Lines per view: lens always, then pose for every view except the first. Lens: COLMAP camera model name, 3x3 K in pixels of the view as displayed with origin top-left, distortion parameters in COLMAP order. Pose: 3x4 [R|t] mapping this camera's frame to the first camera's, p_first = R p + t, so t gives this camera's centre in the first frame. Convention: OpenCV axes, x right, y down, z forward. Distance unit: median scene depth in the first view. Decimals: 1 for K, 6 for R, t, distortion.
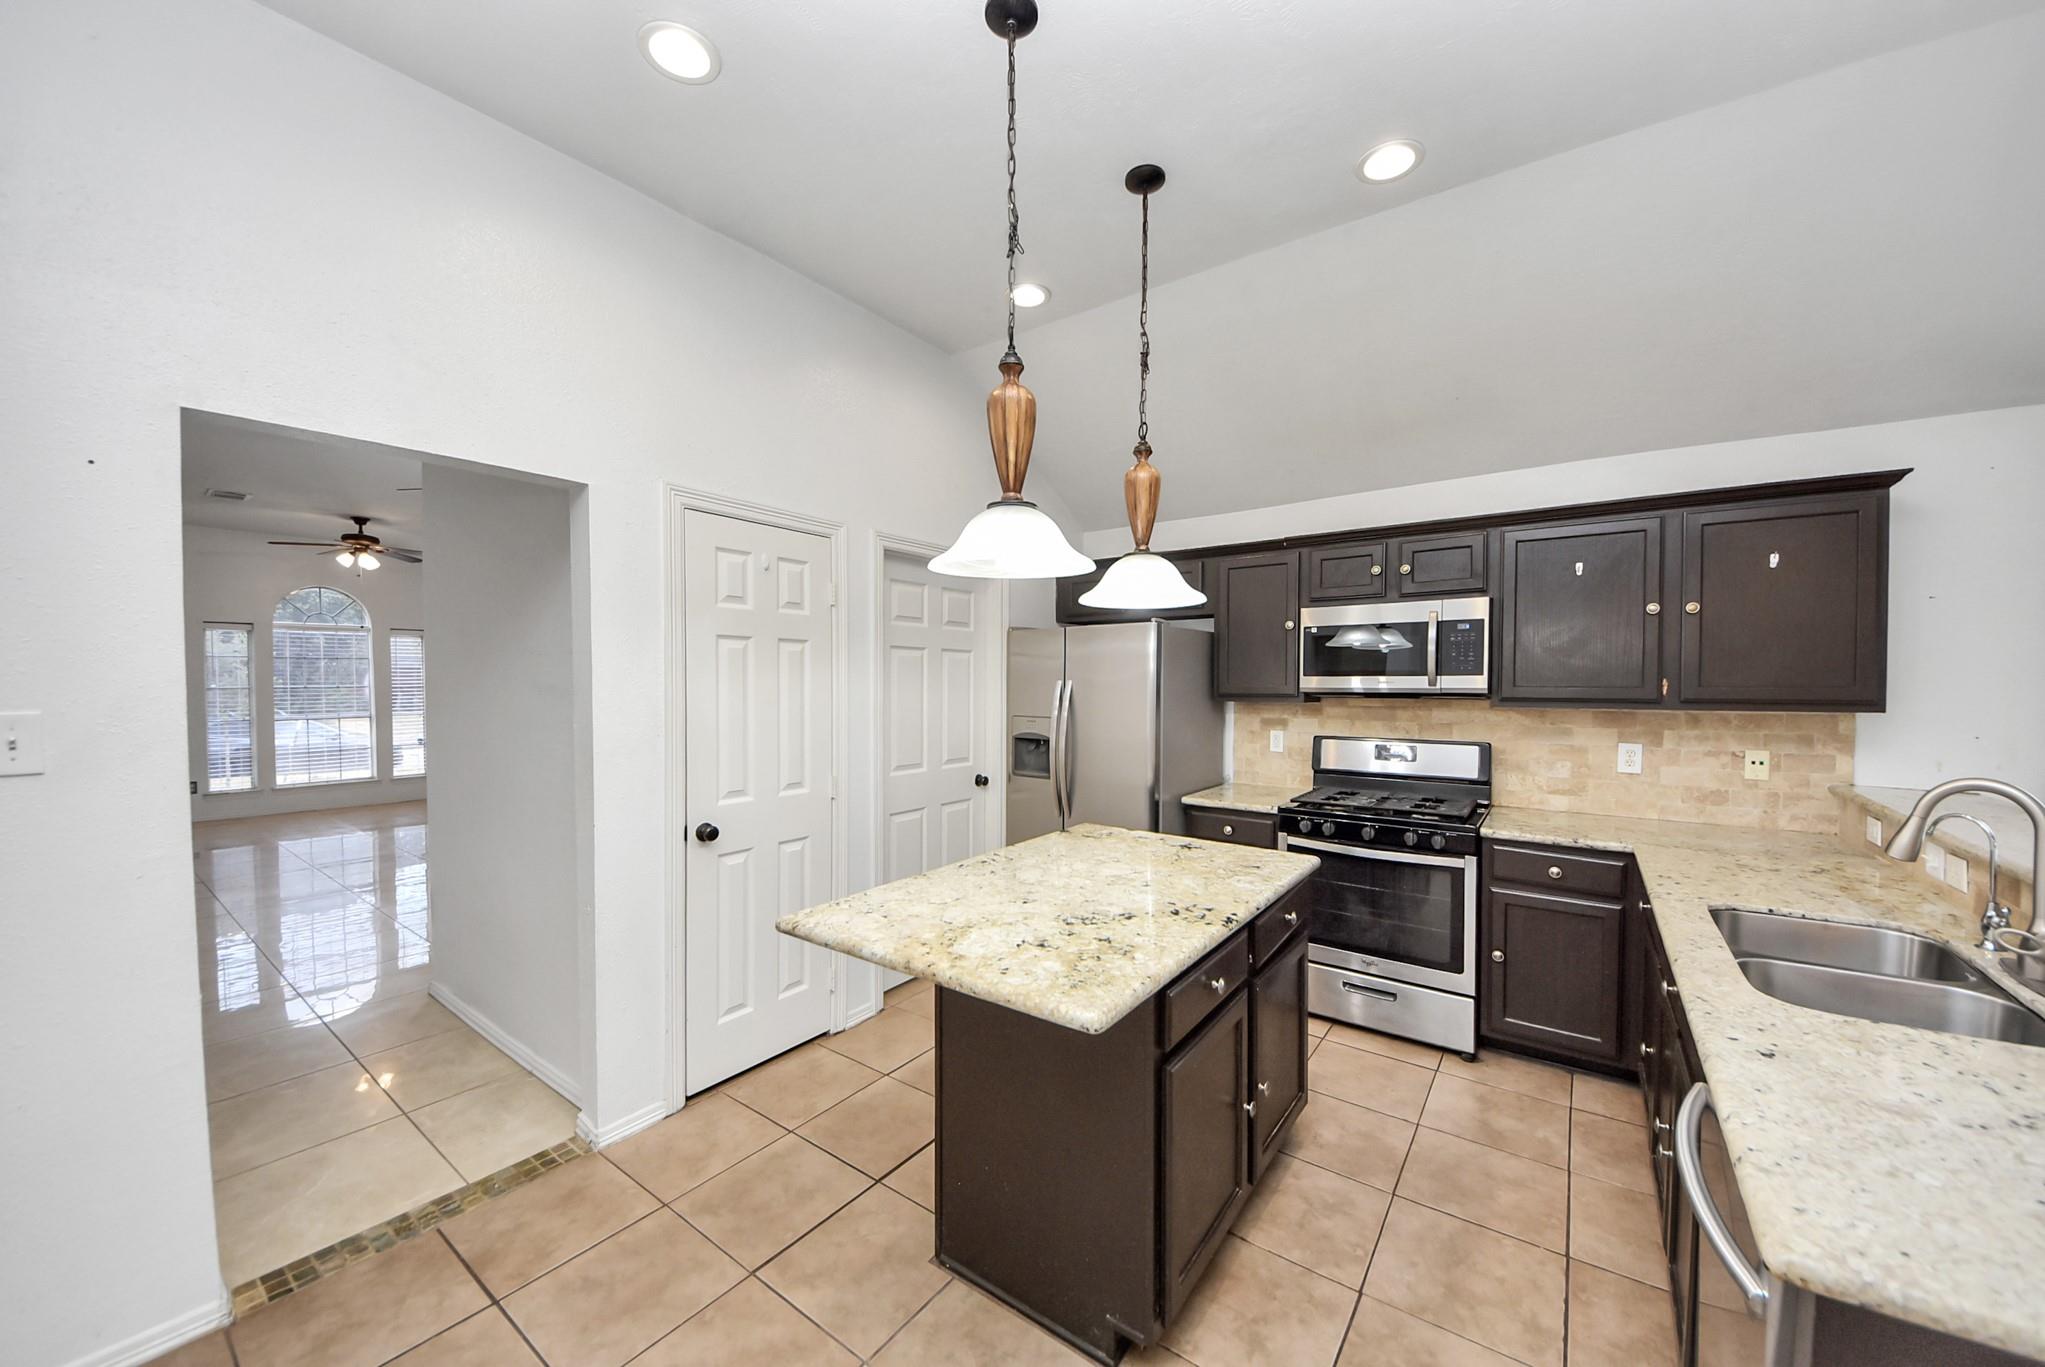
lens RADIAL K [[747.4, 0, 1002.3], [0, 747.4, 690.8], [0, 0, 1]] dist [0.004675, -0.005446]
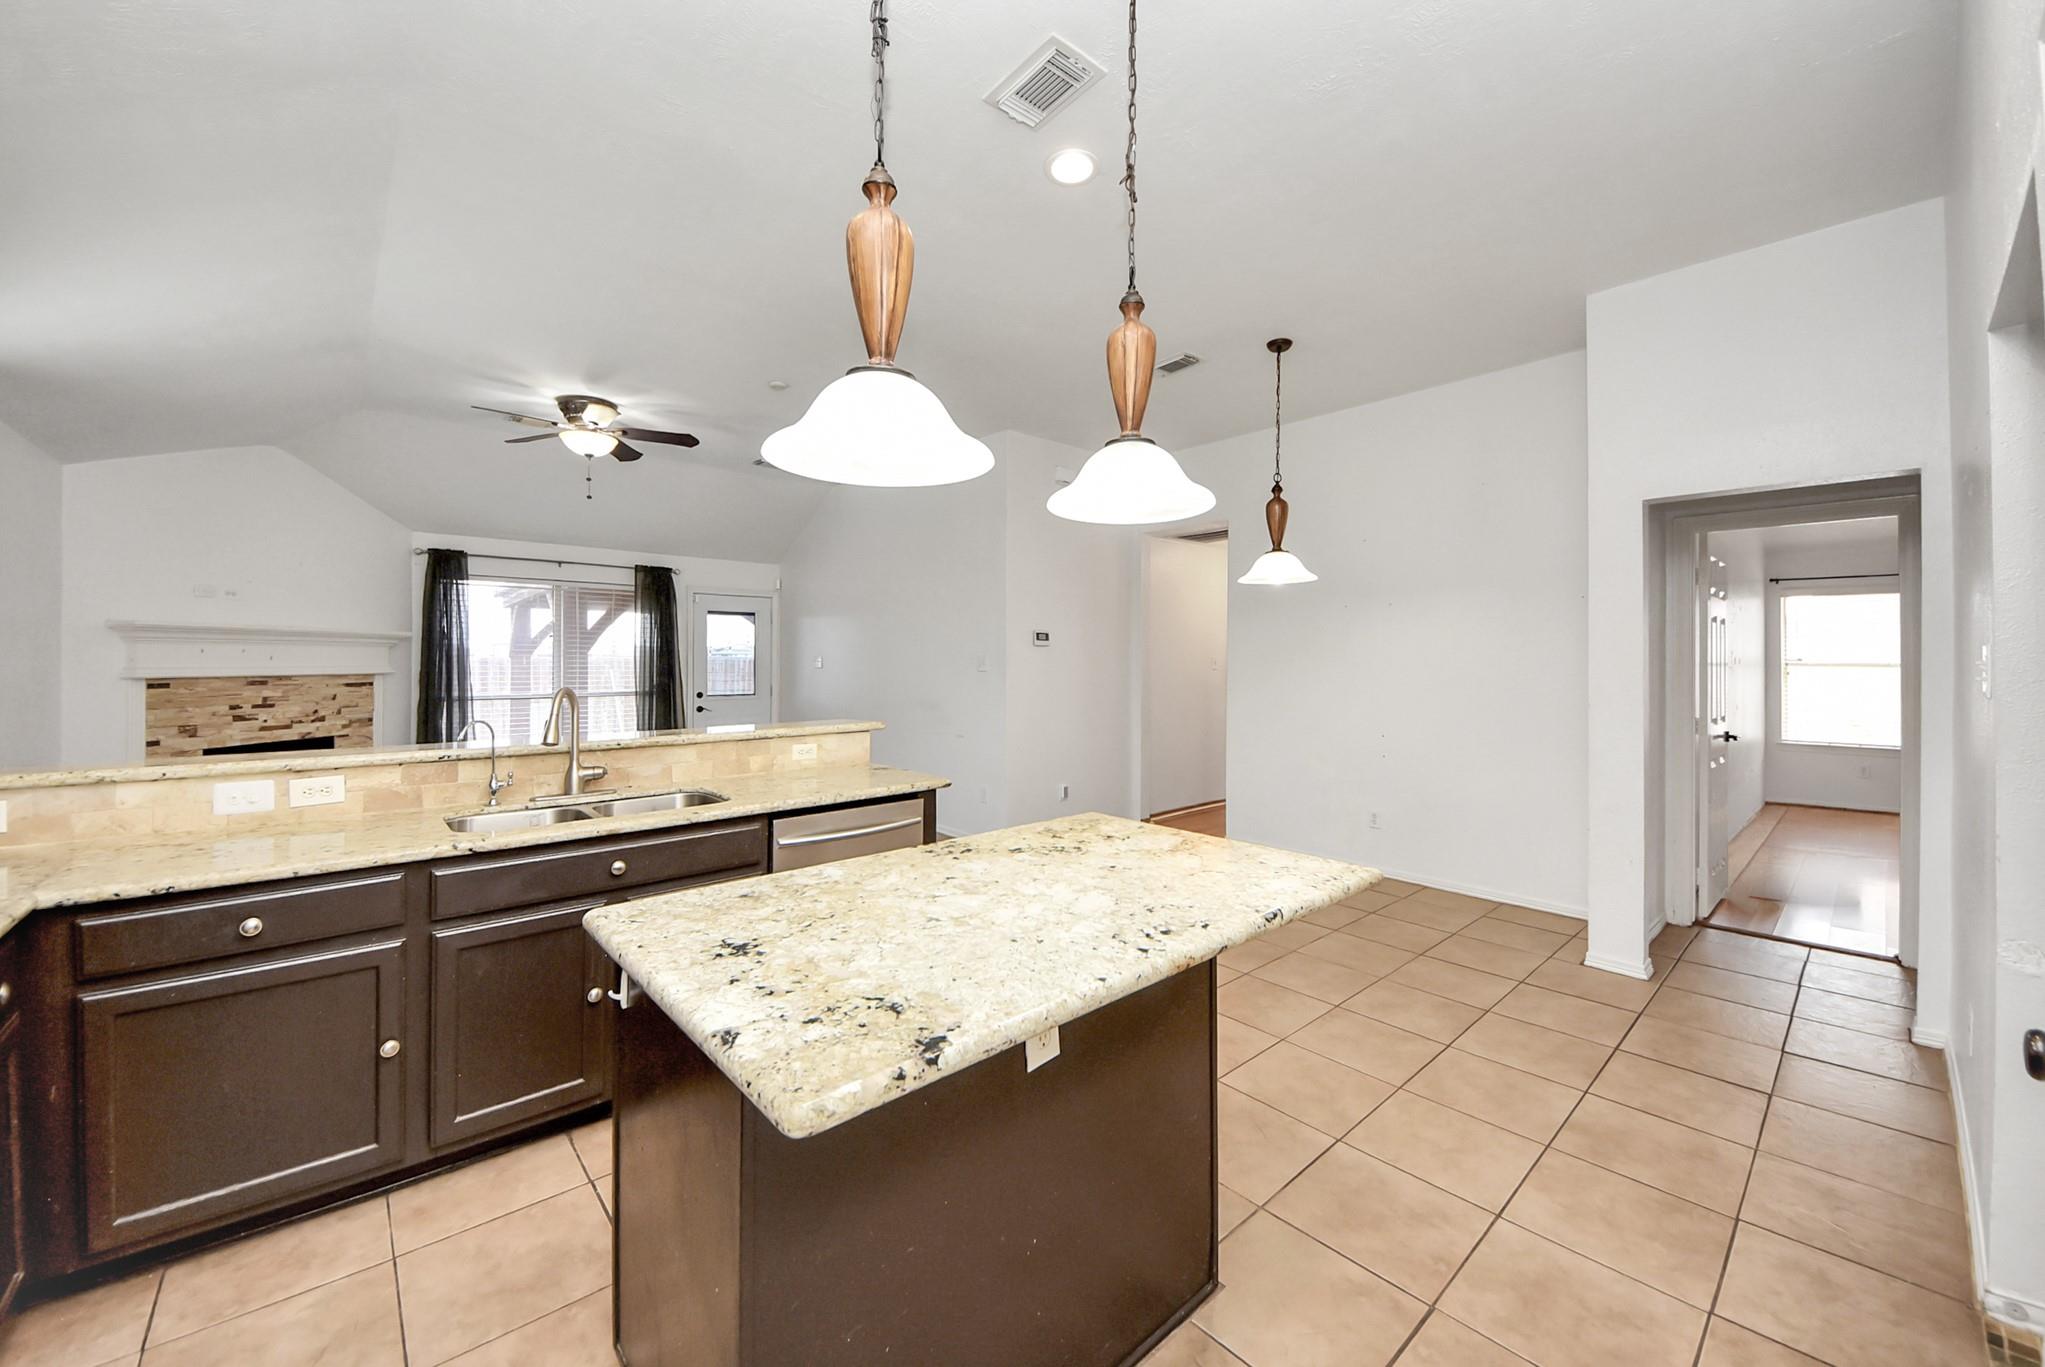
lens RADIAL K [[747.4, 0, 1018.8], [0, 747.4, 668.3], [0, 0, 1]] dist [0.004675, -0.005446]
pose [[-0.981582, -0.001661, 0.191032, -0.020243], [0.004613, 0.999465, 0.032393, 0.011386], [-0.190983, 0.032678, -0.981049, 1.327886]]
